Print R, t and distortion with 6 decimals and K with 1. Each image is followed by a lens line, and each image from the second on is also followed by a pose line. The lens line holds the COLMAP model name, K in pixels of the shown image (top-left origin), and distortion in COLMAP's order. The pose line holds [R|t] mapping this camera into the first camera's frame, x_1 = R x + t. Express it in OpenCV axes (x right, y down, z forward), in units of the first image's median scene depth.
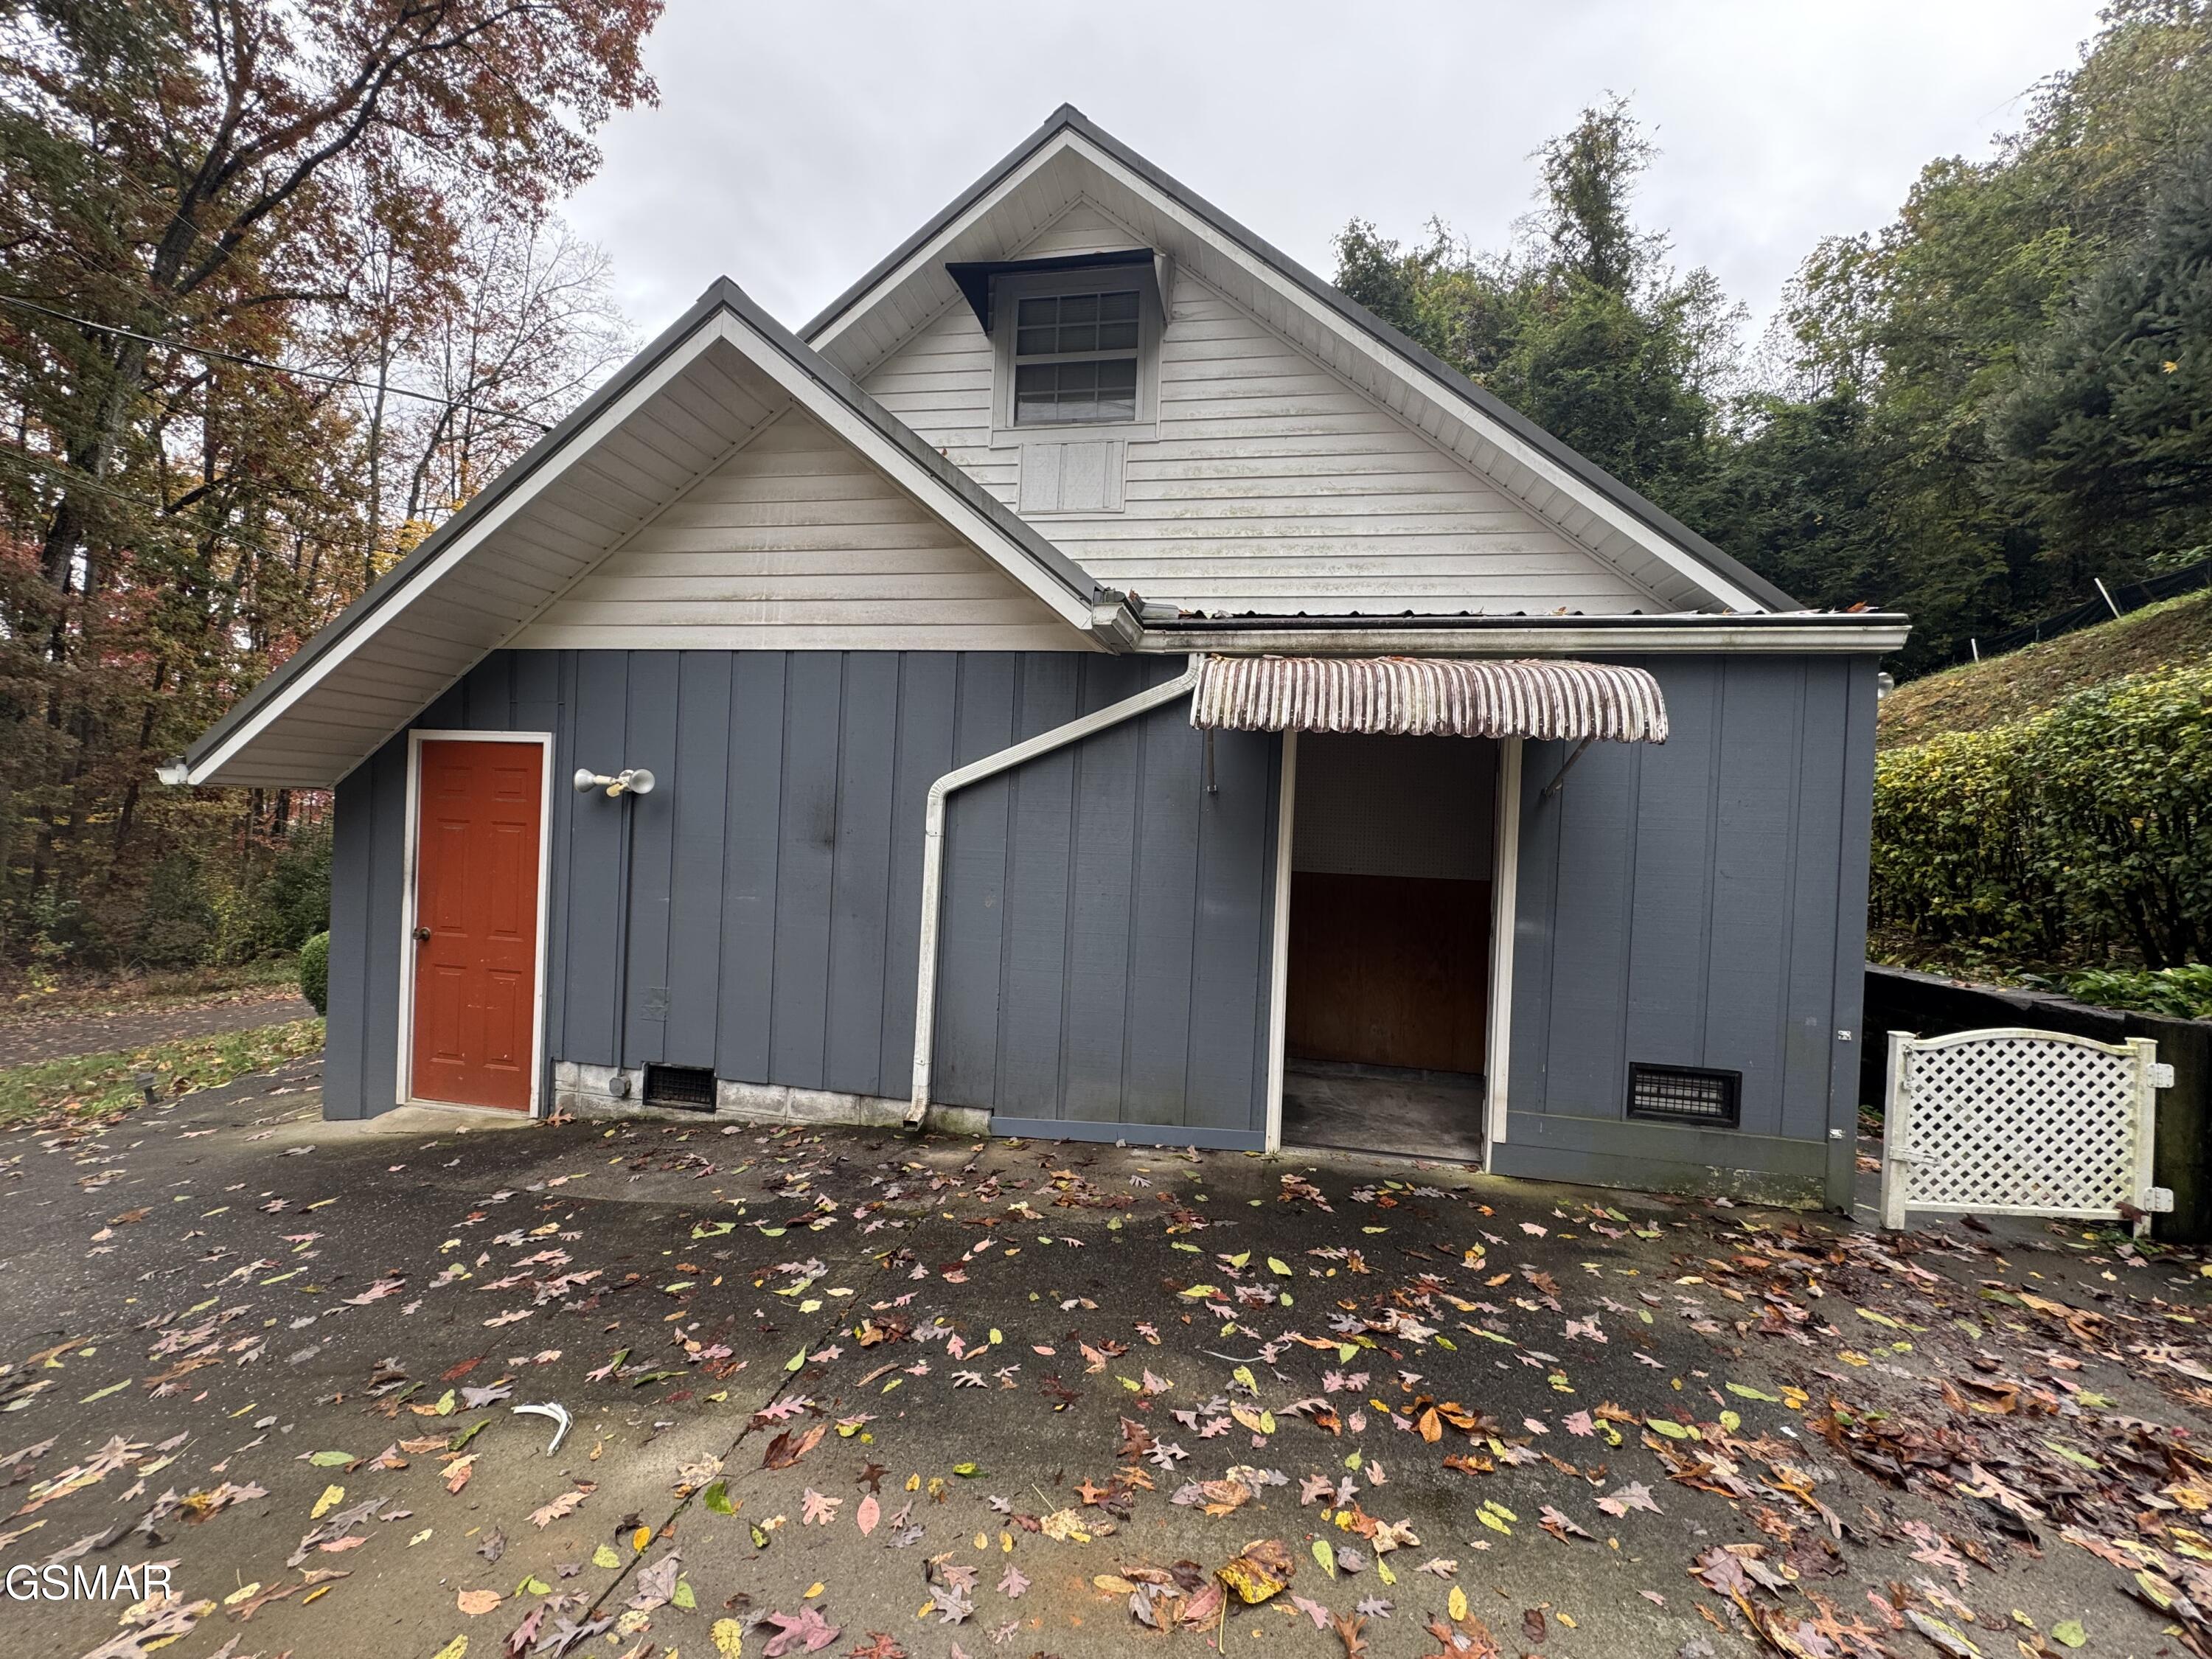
lens RADIAL K [[885.3, 0, 1101.5], [0, 885.3, 827.2], [0, 0, 1]] dist [-0.002269, 0.000322]
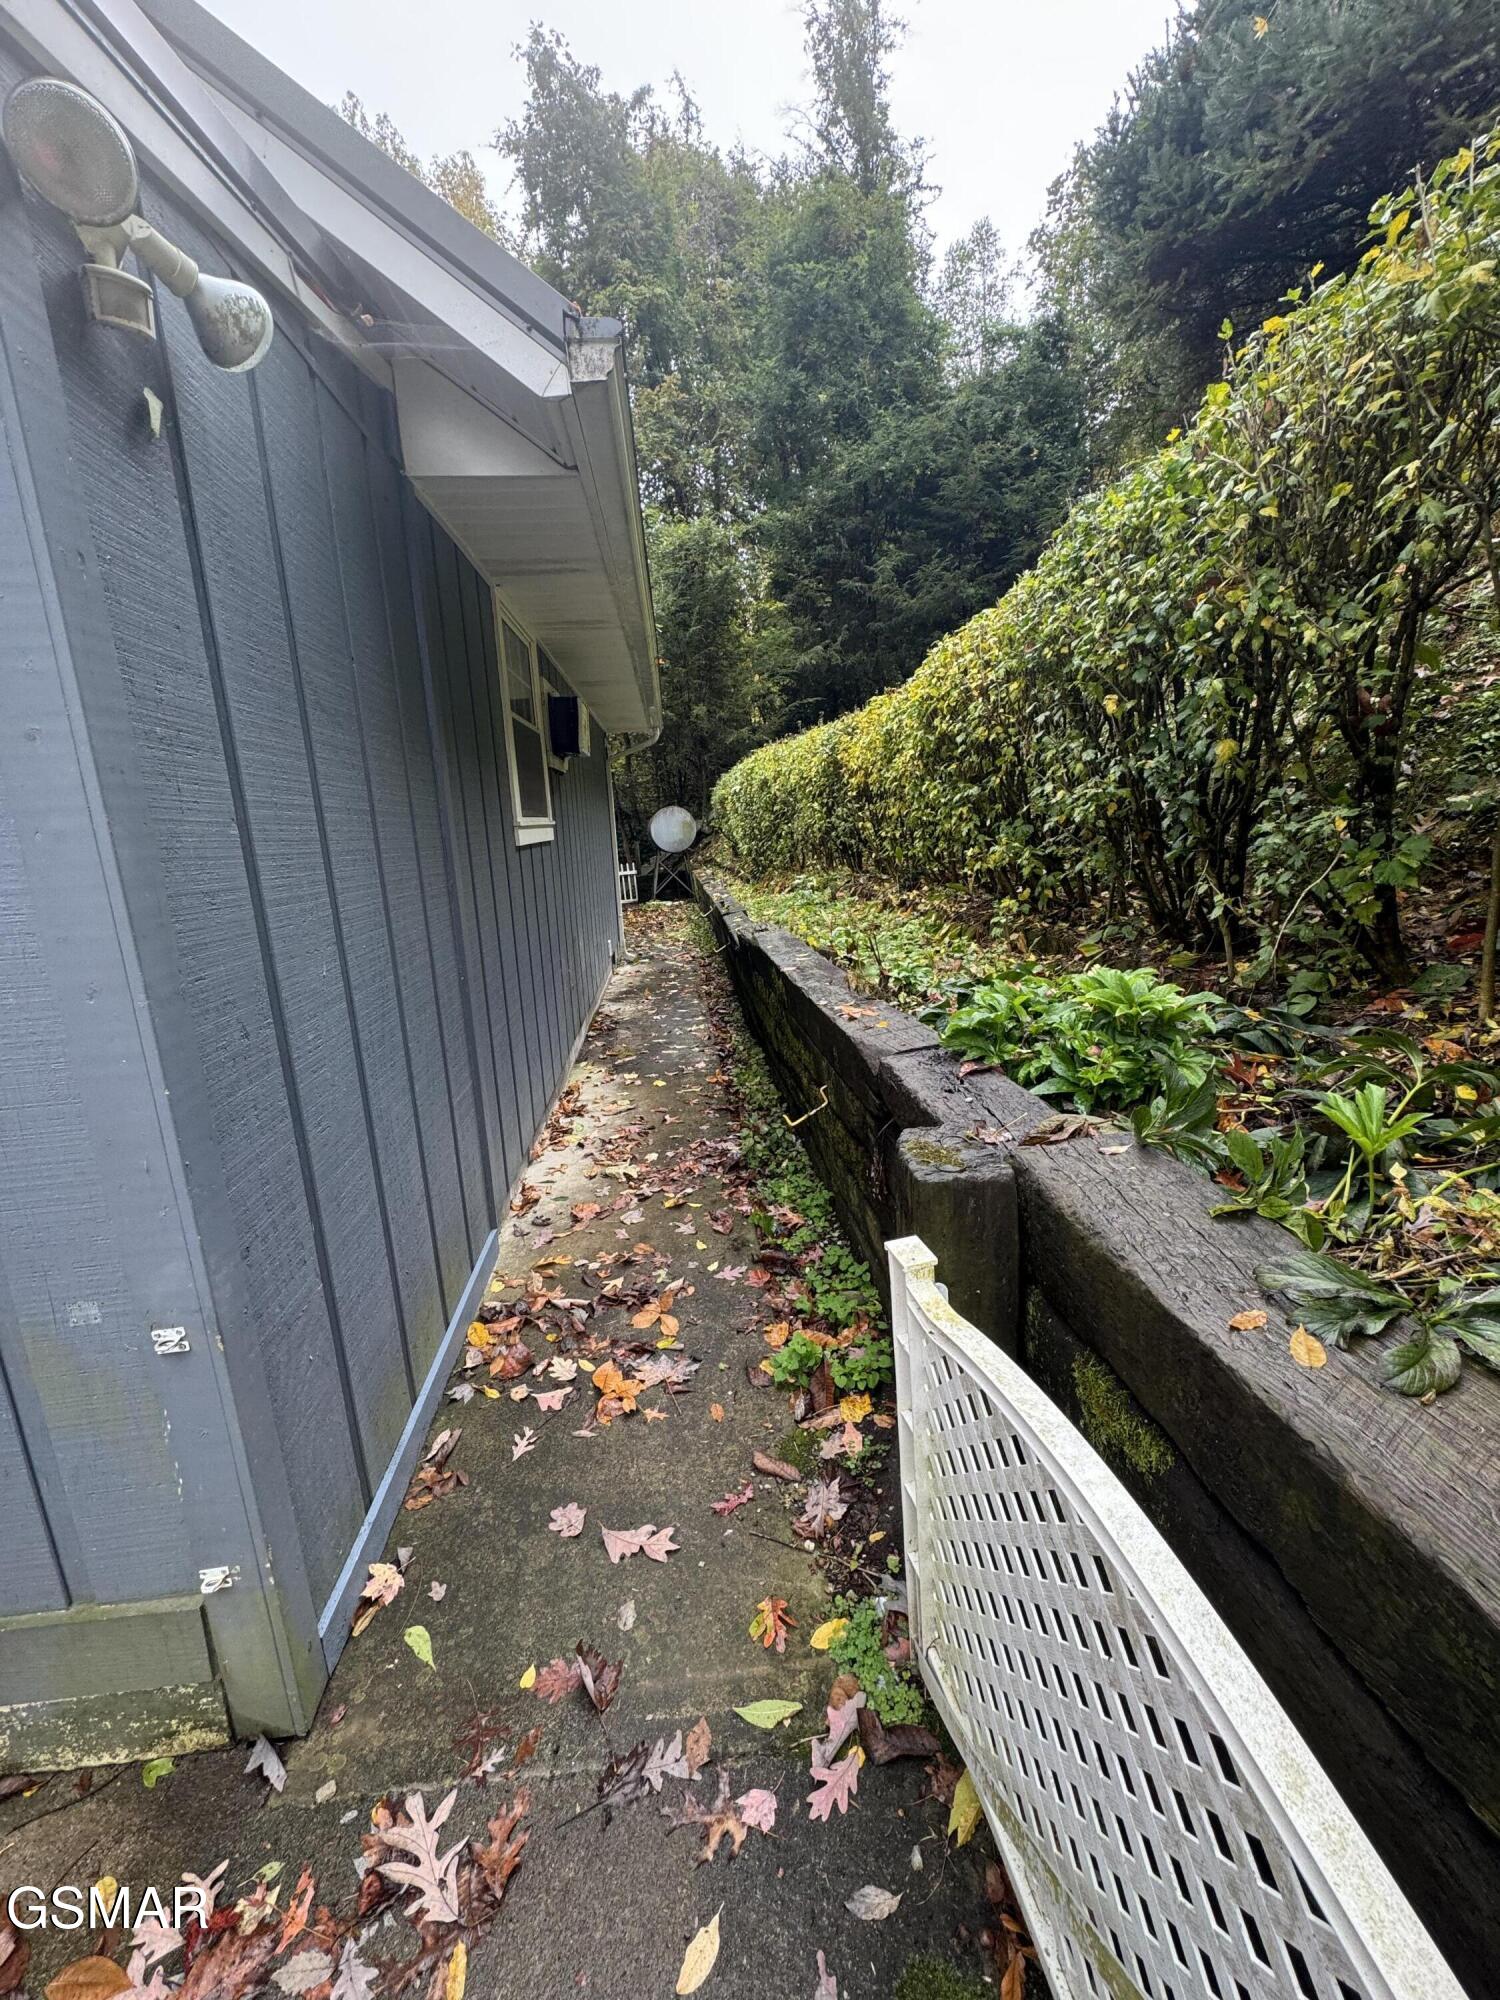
lens RADIAL K [[800.5, 0, 755.2], [0, 800.5, 1009.7], [0, 0, 1]] dist [-0.002269, 0.000322]
pose [[0.954149, -0.152853, 0.257363, 0.133376], [0.091311, 0.967440, 0.236056, 0.008213], [-0.285065, -0.201733, 0.937039, 0.090457]]
